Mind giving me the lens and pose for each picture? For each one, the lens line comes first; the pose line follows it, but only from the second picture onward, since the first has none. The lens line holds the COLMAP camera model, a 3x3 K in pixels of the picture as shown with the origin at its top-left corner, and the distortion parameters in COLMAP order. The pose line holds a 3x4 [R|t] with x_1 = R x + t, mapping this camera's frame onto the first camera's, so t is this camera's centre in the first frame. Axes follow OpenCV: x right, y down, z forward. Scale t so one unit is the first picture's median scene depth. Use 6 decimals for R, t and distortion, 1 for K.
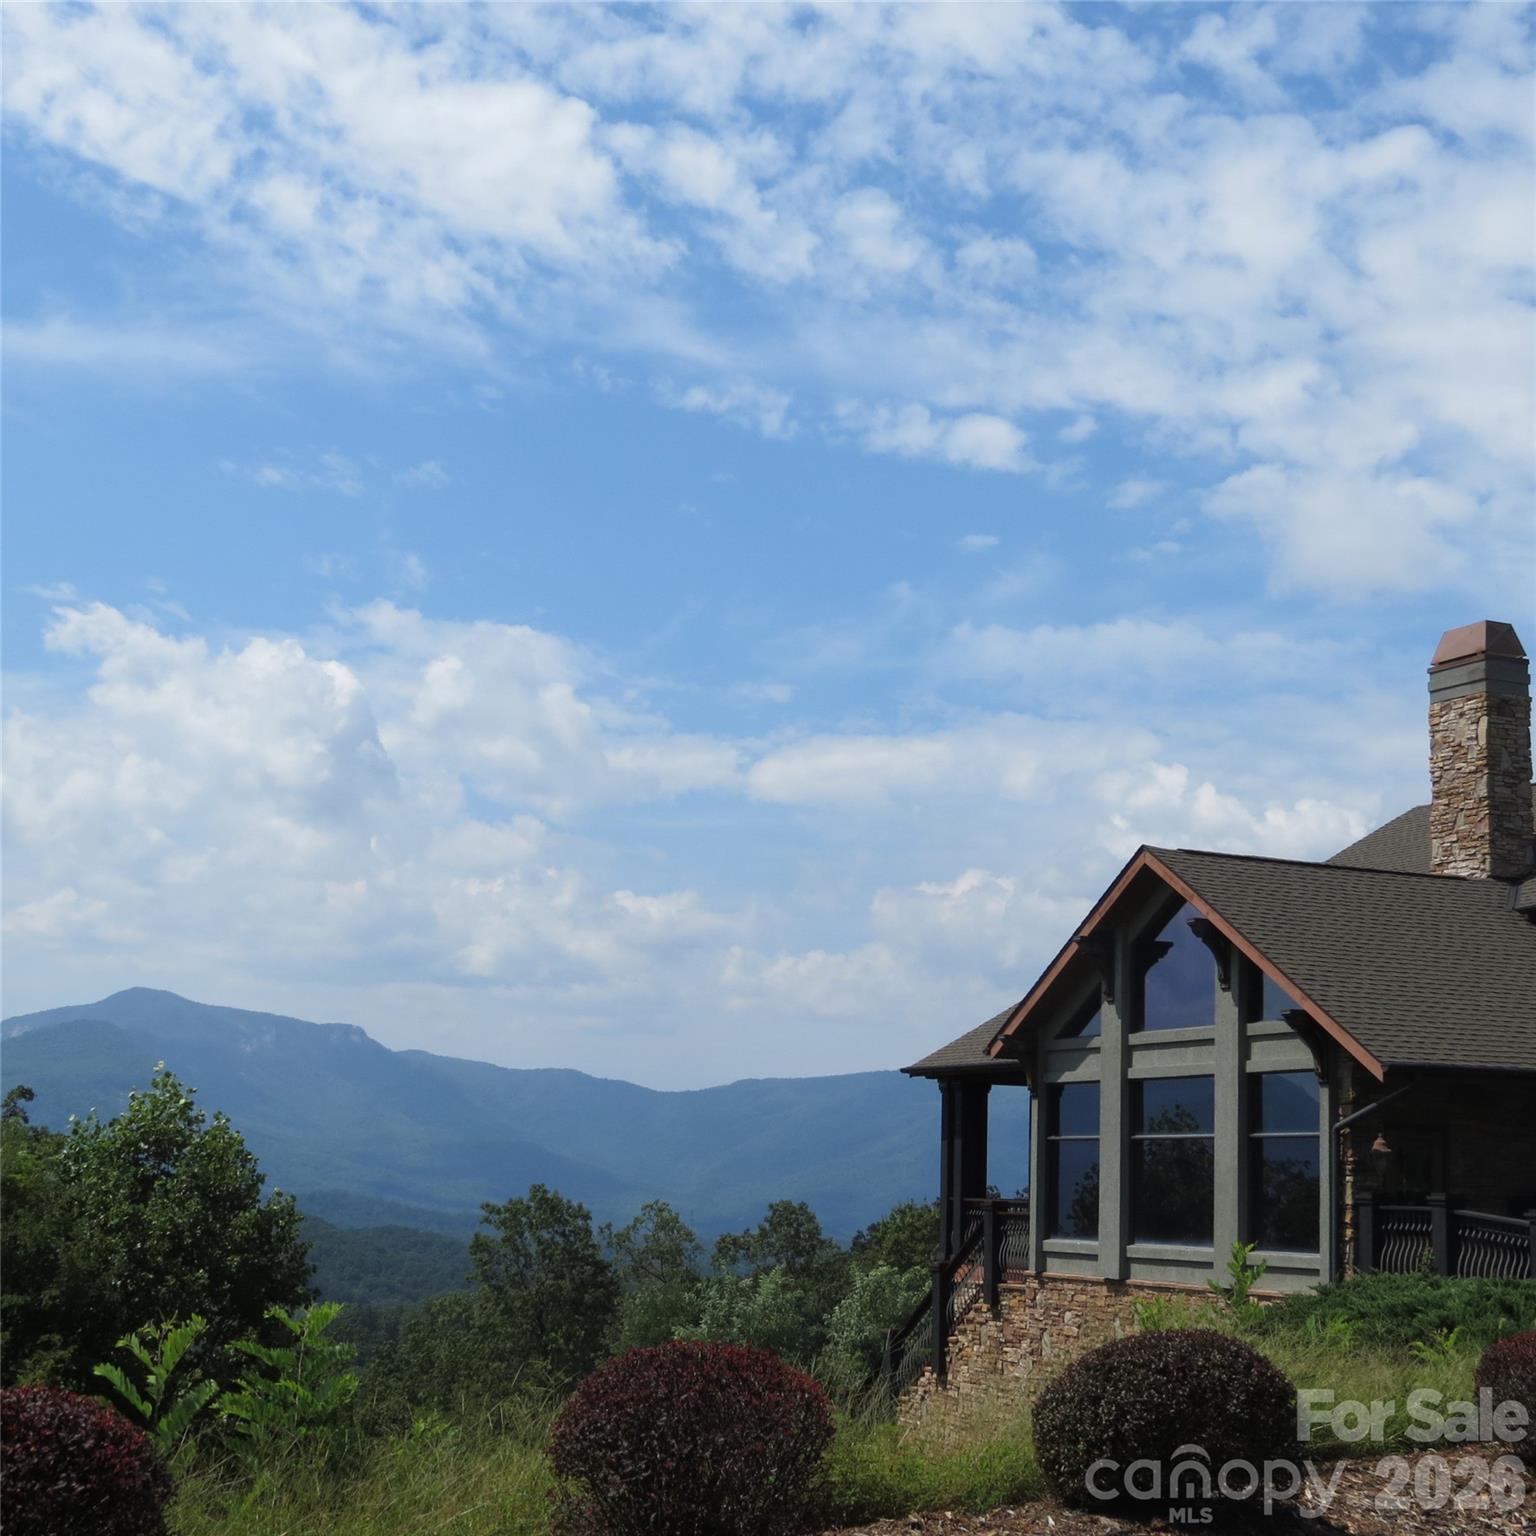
lens RADIAL K [[2556.3, 0, 761.5], [0, 2556.3, 770.0], [0, 0, 1]] dist [-0.071153, 0.000000]
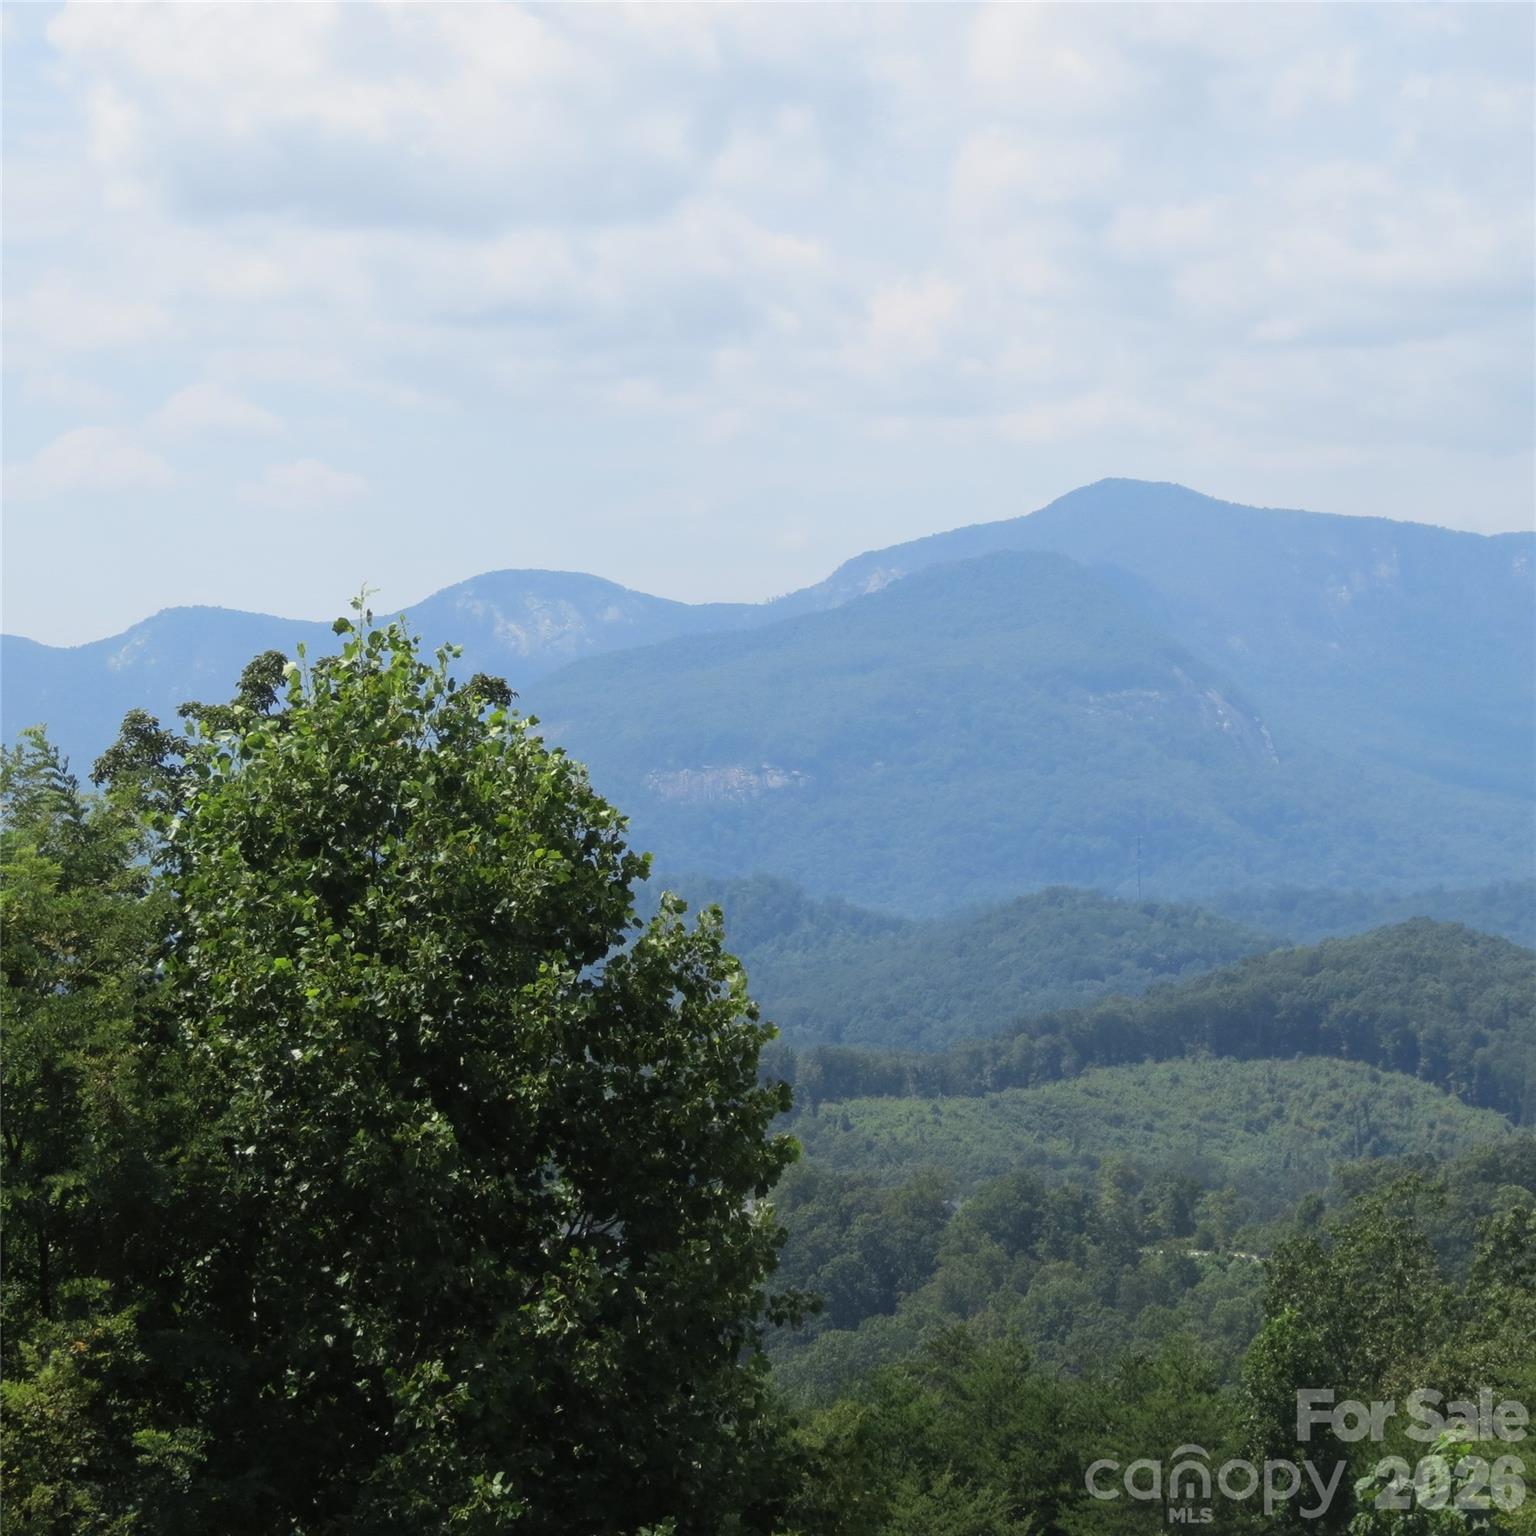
lens RADIAL K [[5383.6, 0, 768.7], [0, 5383.6, 771.4], [0, 0, 1]] dist [0.039079, 0.000000]
pose [[0.952815, -0.032678, -0.301787, 0.089613], [0.075599, 0.988408, 0.131657, 0.046217], [0.293986, -0.148259, 0.944241, 0.274800]]
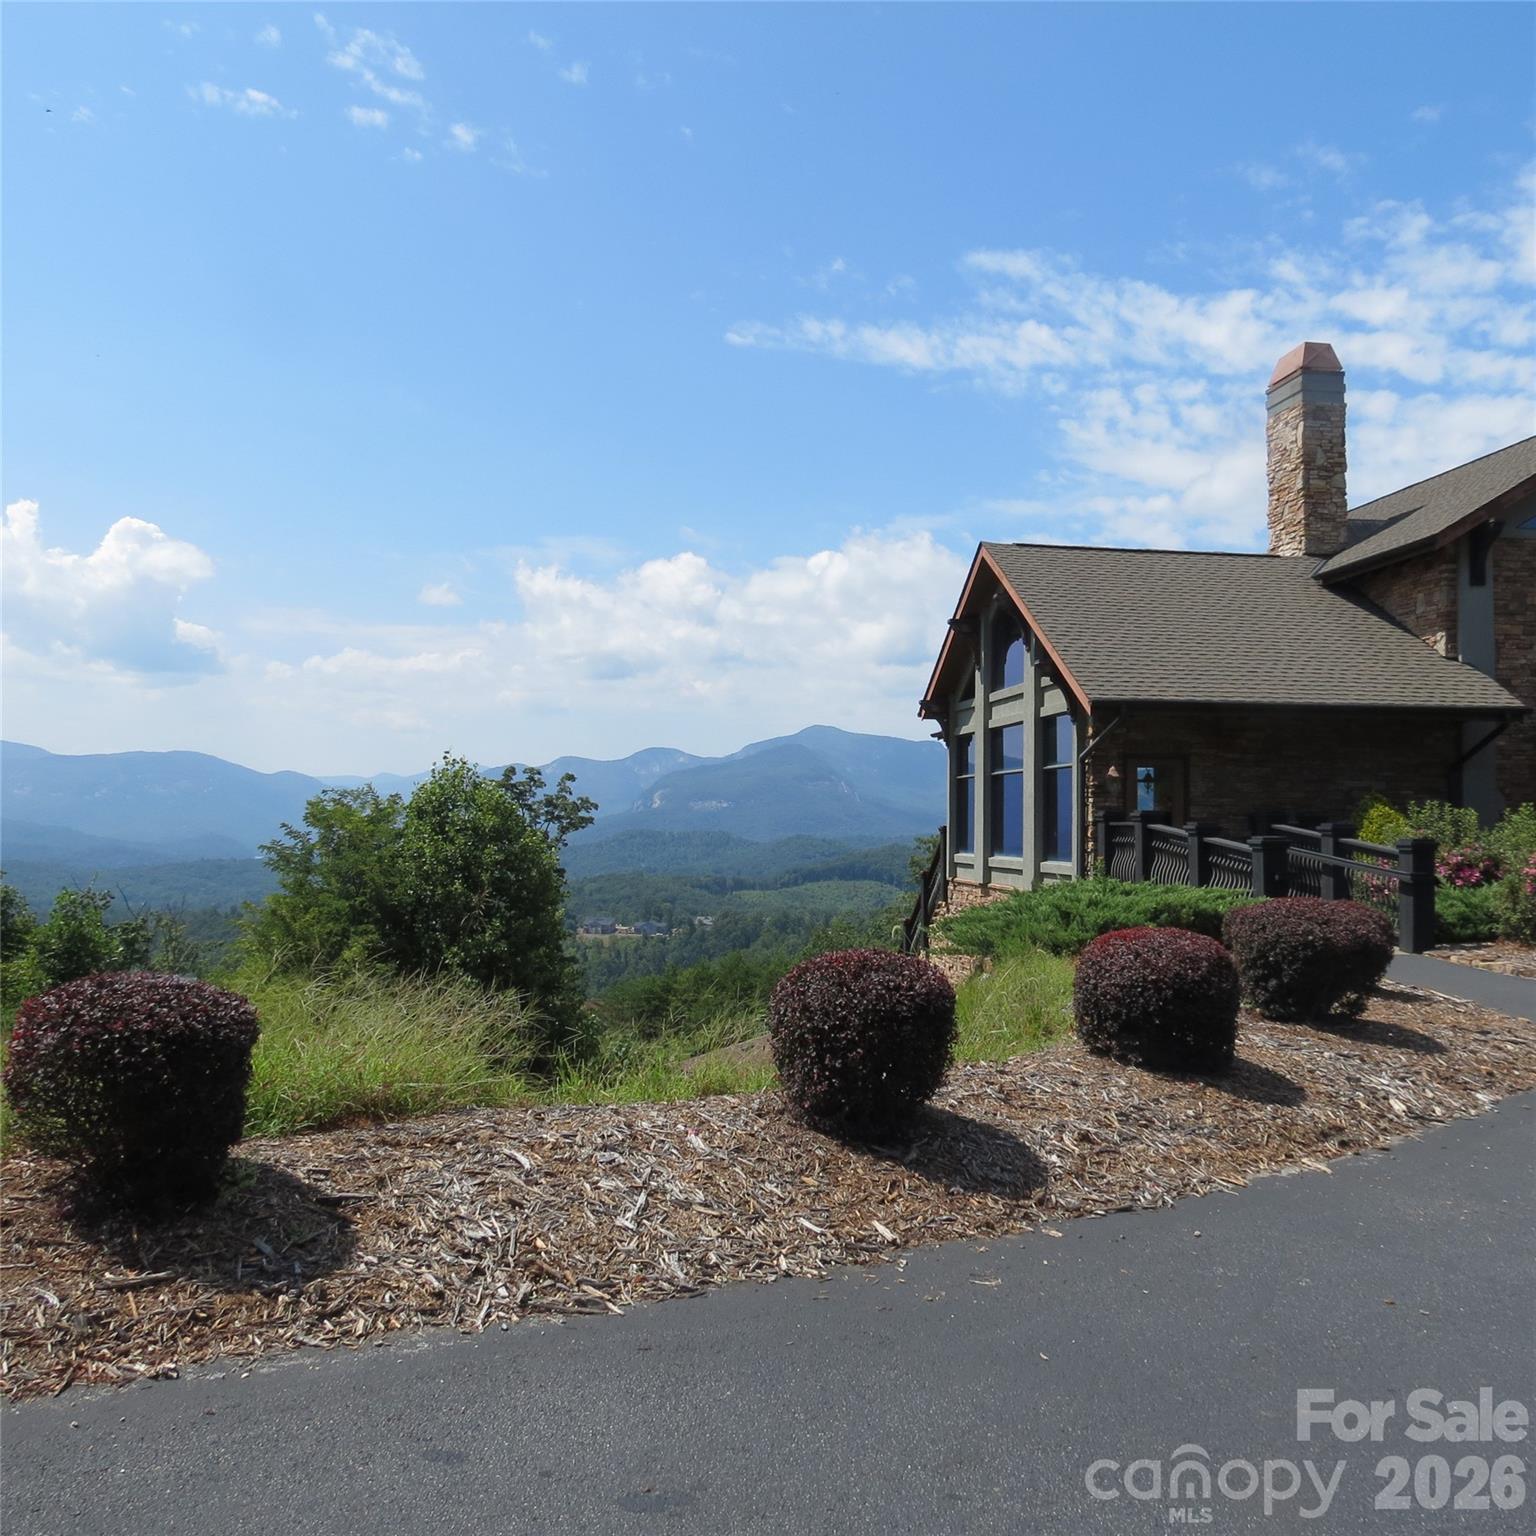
lens RADIAL K [[1447.7, 0, 767.1], [0, 1447.7, 769.8], [0, 0, 1]] dist [-0.033176, 0.000000]
pose [[0.961548, -0.029080, -0.273092, 0.222541], [0.061599, 0.991880, 0.111268, 0.051268], [0.267639, -0.123812, 0.955531, 0.259973]]
